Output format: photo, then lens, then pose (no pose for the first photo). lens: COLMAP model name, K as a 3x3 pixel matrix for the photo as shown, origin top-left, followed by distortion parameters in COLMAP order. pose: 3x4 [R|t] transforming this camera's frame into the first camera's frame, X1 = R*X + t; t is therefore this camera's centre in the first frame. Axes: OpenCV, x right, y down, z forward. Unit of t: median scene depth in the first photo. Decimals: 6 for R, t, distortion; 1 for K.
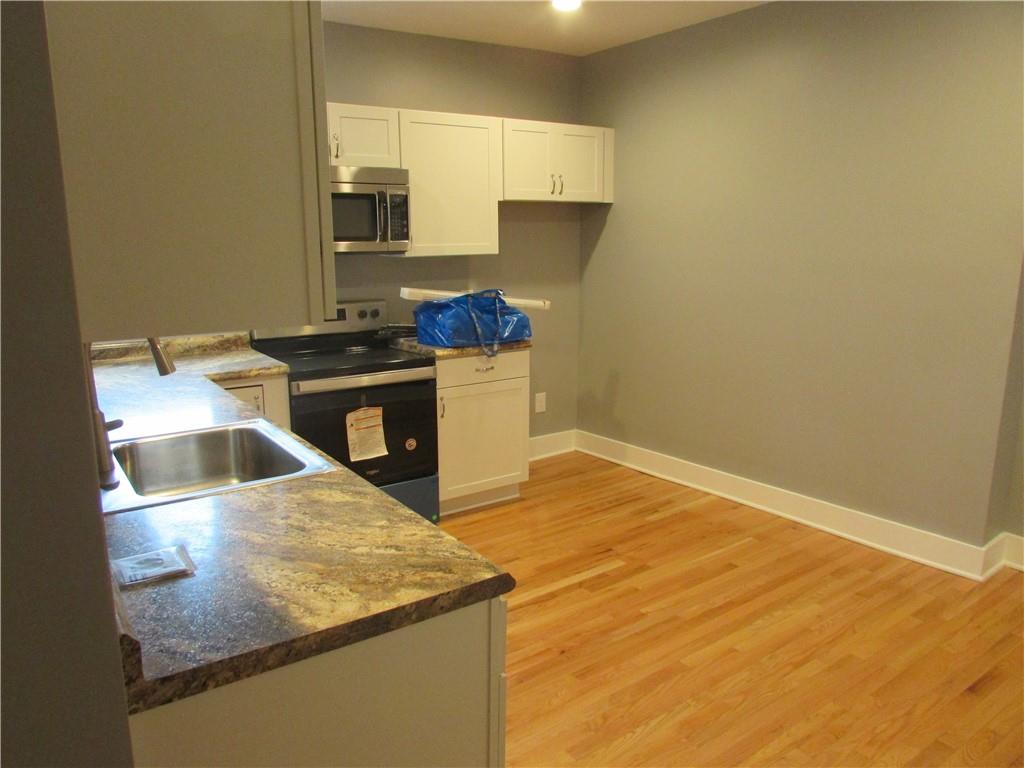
lens RADIAL K [[726.6, 0, 507.3], [0, 726.6, 382.1], [0, 0, 1]] dist [-0.011250, -0.005973]
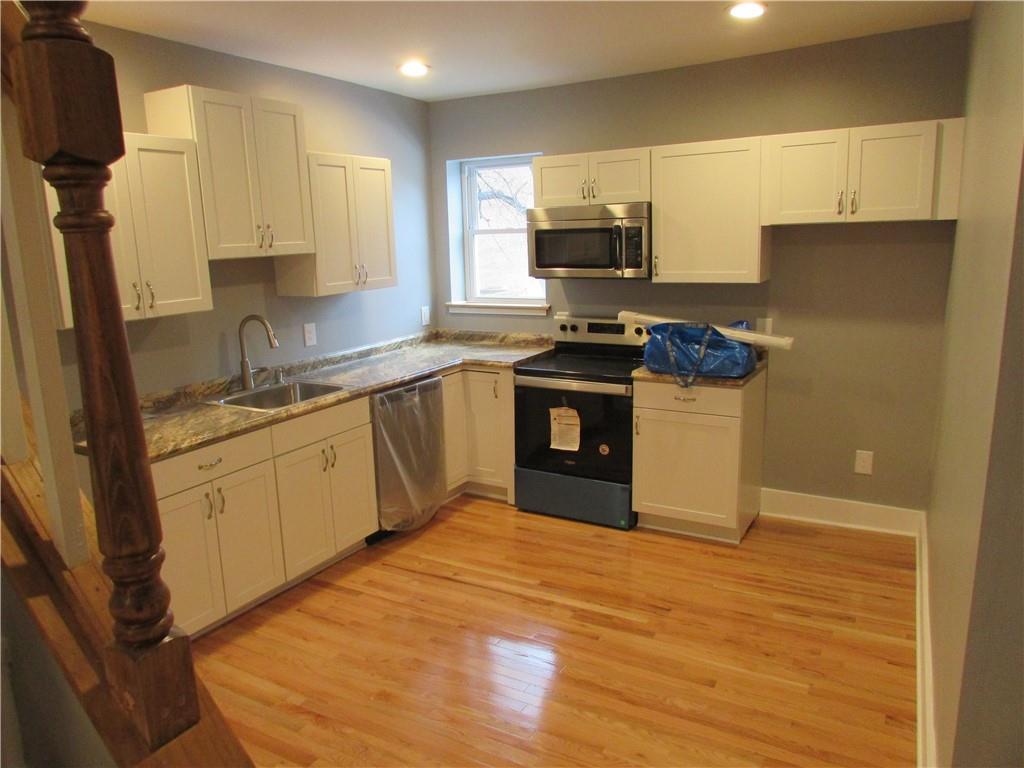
lens RADIAL K [[726.6, 0, 508.1], [0, 726.6, 384.5], [0, 0, 1]] dist [-0.011250, -0.005973]
pose [[0.419541, 0.174966, -0.890715, 0.775418], [-0.155577, 0.980588, 0.119341, -0.122338], [0.894305, 0.088506, 0.438617, 0.356230]]
